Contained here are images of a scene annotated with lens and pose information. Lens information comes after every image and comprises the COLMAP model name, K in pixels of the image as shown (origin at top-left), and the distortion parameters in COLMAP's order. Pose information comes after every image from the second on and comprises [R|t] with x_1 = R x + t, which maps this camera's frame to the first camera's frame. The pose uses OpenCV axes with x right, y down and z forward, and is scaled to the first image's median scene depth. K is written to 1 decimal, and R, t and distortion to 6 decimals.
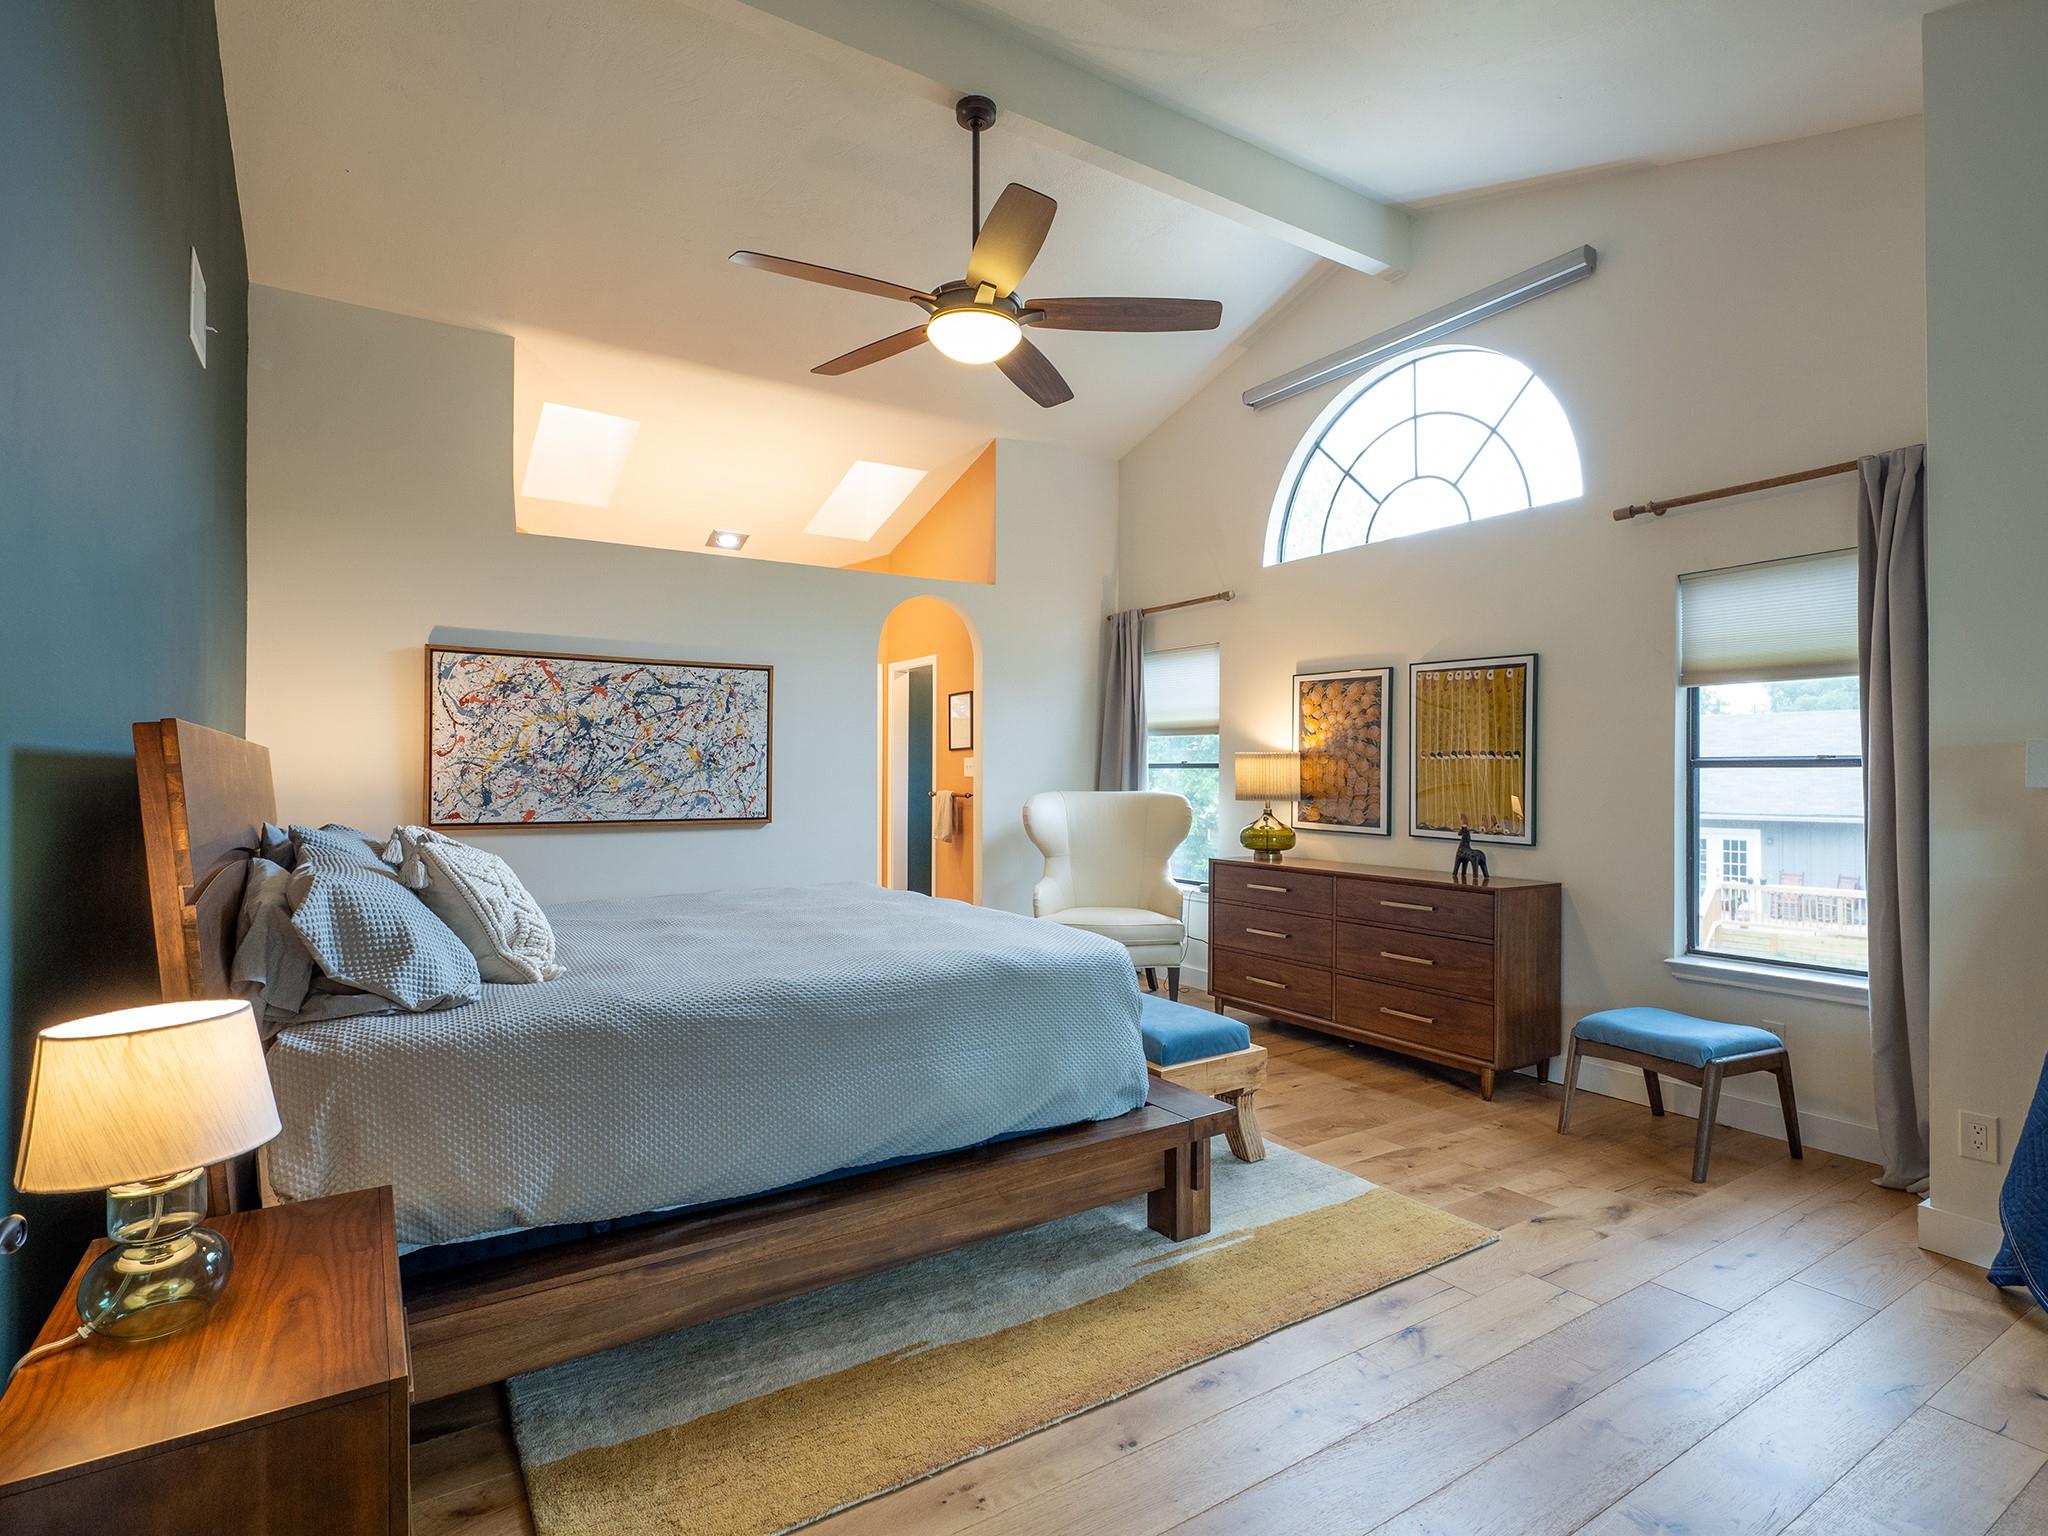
lens RADIAL K [[1027.7, 0, 1015.3], [0, 1027.7, 773.7], [0, 0, 1]] dist [-0.005853, 0.000832]
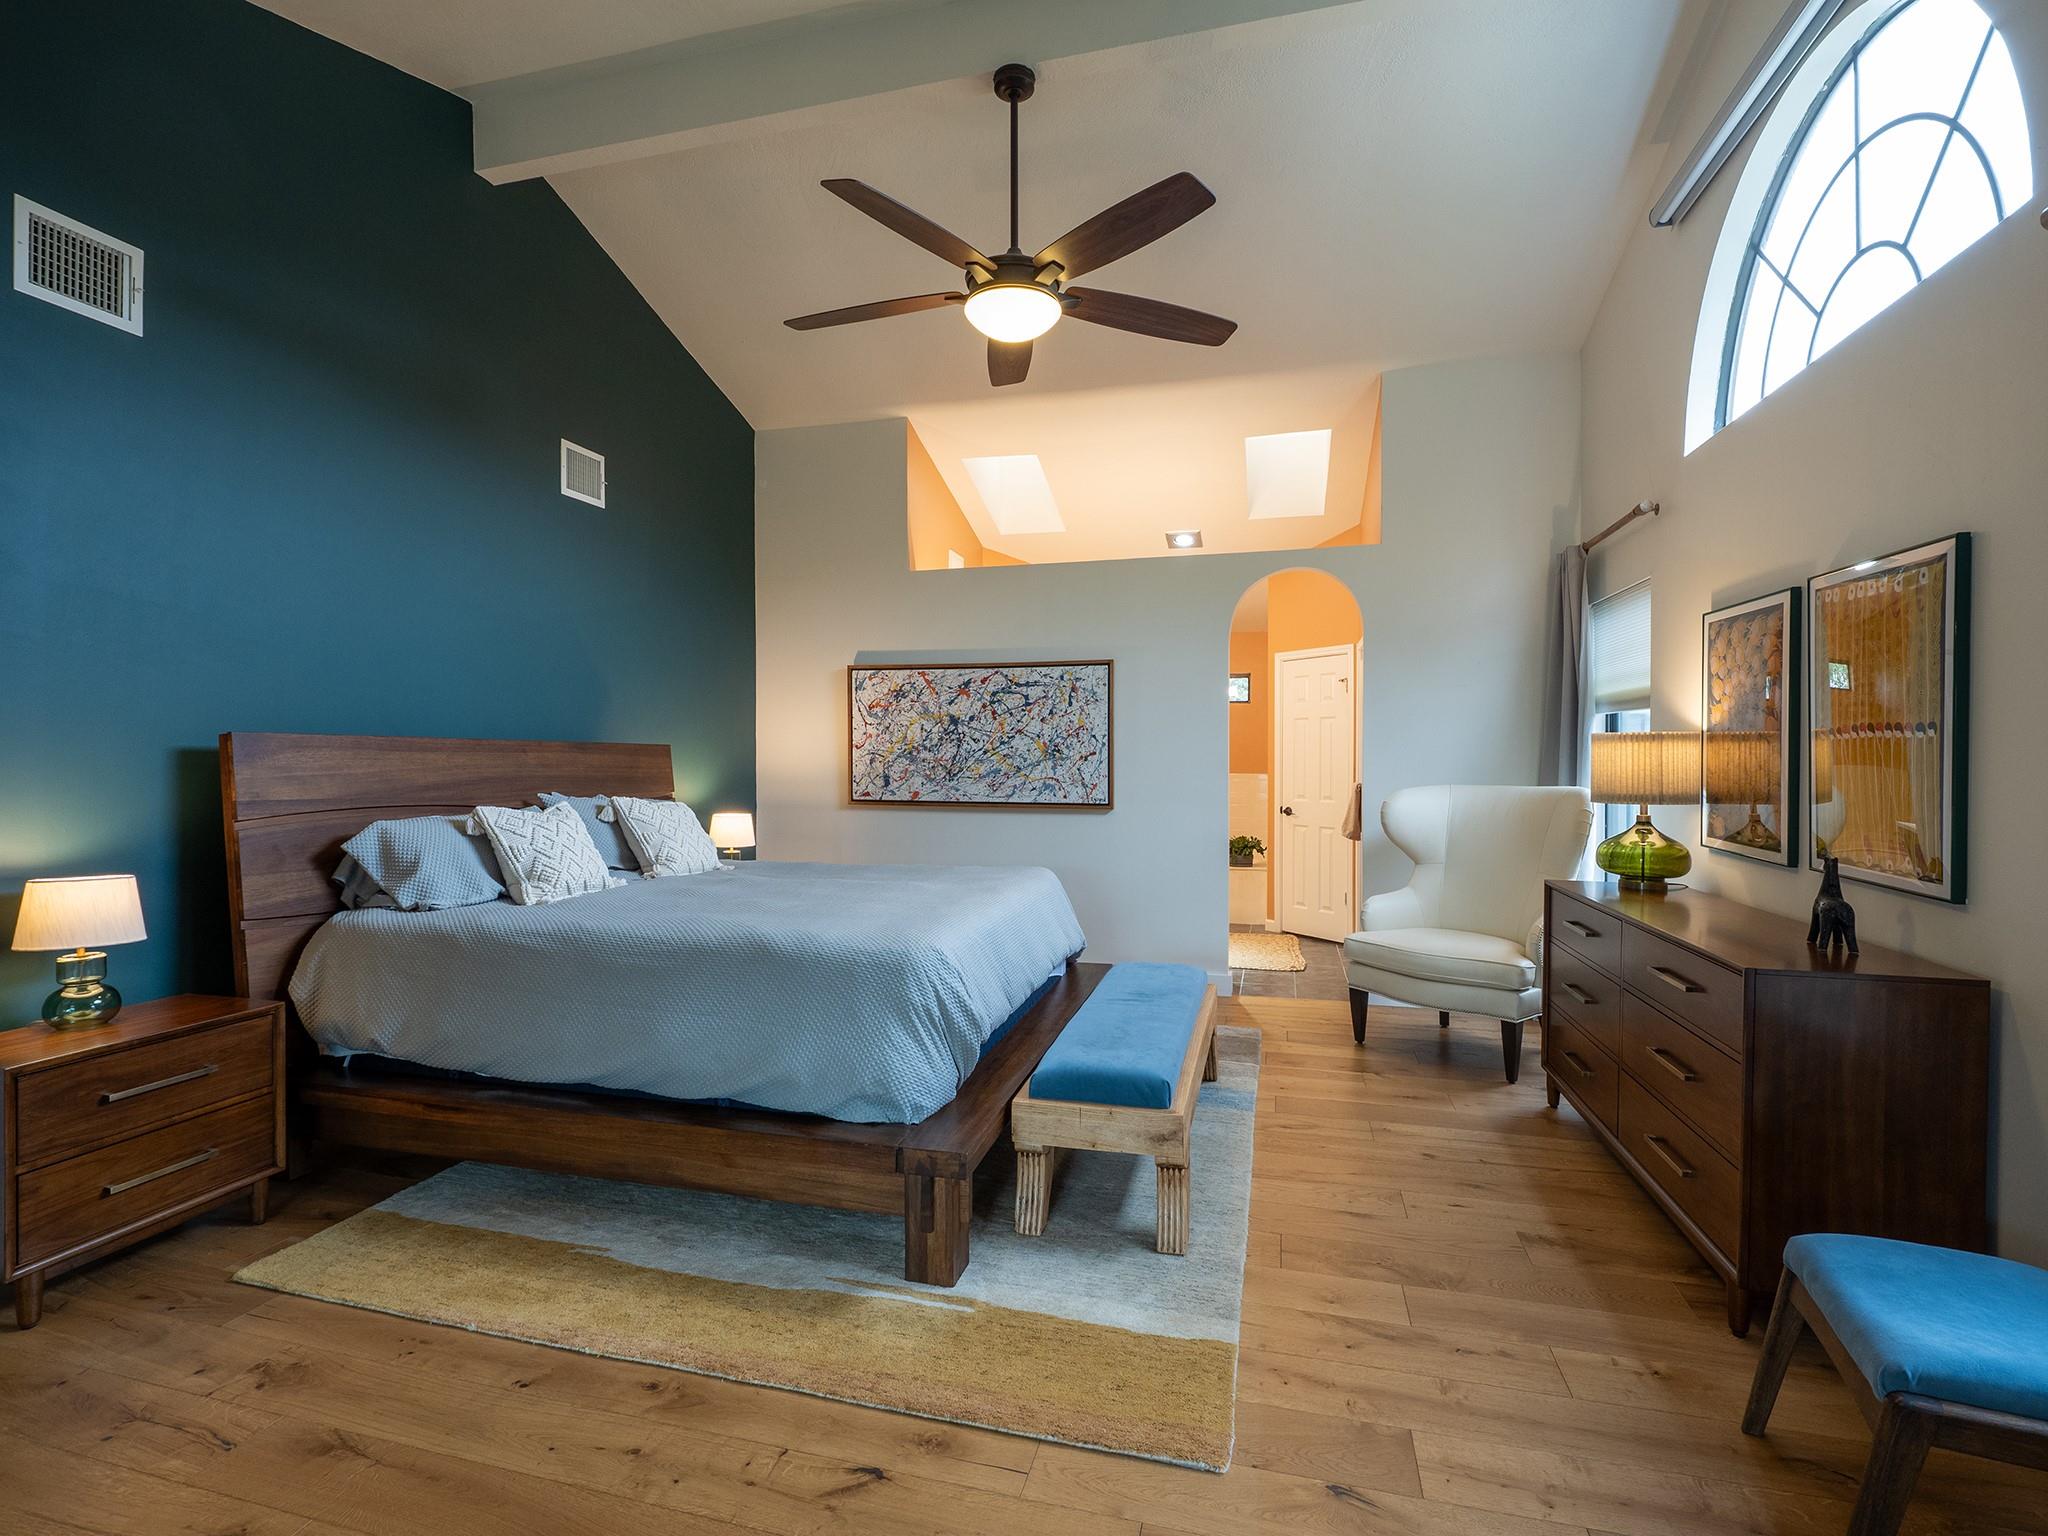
lens RADIAL K [[980.6, 0, 1016.9], [0, 980.6, 773.7], [0, 0, 1]] dist [-0.004678, -0.003712]
pose [[0.672444, 0.010149, -0.740078, 0.479606], [-0.002374, 0.999930, 0.011555, -0.000039], [0.740144, -0.006014, 0.672421, 0.276630]]
